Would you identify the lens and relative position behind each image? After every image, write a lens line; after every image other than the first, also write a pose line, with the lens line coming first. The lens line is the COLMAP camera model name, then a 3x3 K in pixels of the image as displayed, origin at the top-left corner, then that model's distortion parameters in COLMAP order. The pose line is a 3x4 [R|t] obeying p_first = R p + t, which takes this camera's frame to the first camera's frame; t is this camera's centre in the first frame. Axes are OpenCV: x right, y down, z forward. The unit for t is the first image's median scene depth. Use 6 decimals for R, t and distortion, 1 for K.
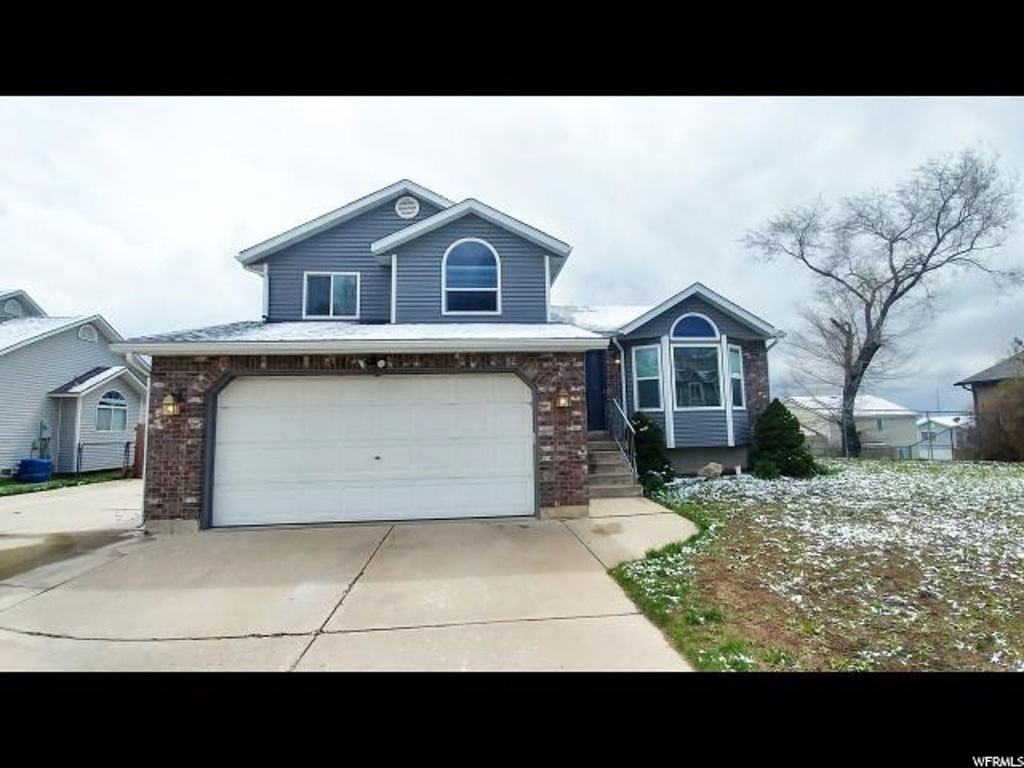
lens RADIAL K [[451.9, 0, 503.6], [0, 451.9, 382.9], [0, 0, 1]] dist [-0.029201, -0.000069]
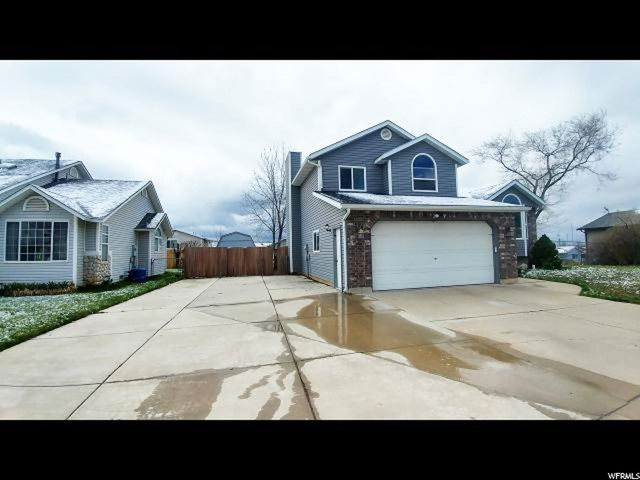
lens RADIAL K [[282.4, 0, 318.8], [0, 282.4, 236.7], [0, 0, 1]] dist [-0.029201, -0.000069]
pose [[0.989249, 0.006975, 0.146076, -0.724209], [-0.012744, 0.999174, 0.038595, 0.009342], [-0.145686, -0.040042, 0.988520, -0.188644]]
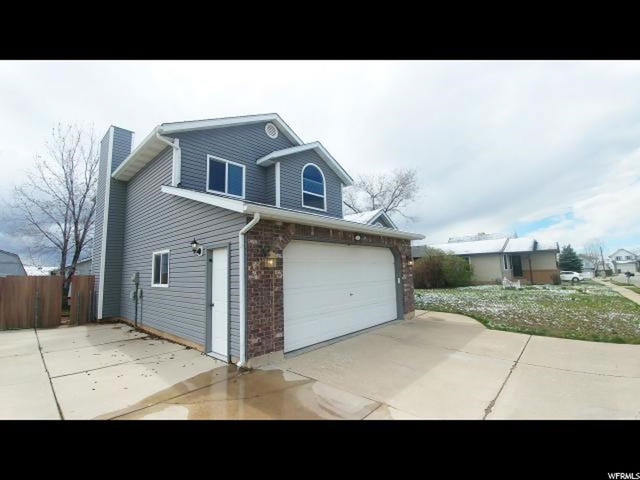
lens RADIAL K [[282.4, 0, 322.8], [0, 282.4, 239.4], [0, 0, 1]] dist [-0.029201, -0.000069]
pose [[0.732791, 0.080485, 0.675677, -0.745041], [-0.053088, 0.996716, -0.061151, 0.022470], [-0.678379, 0.008941, 0.734657, 0.208602]]
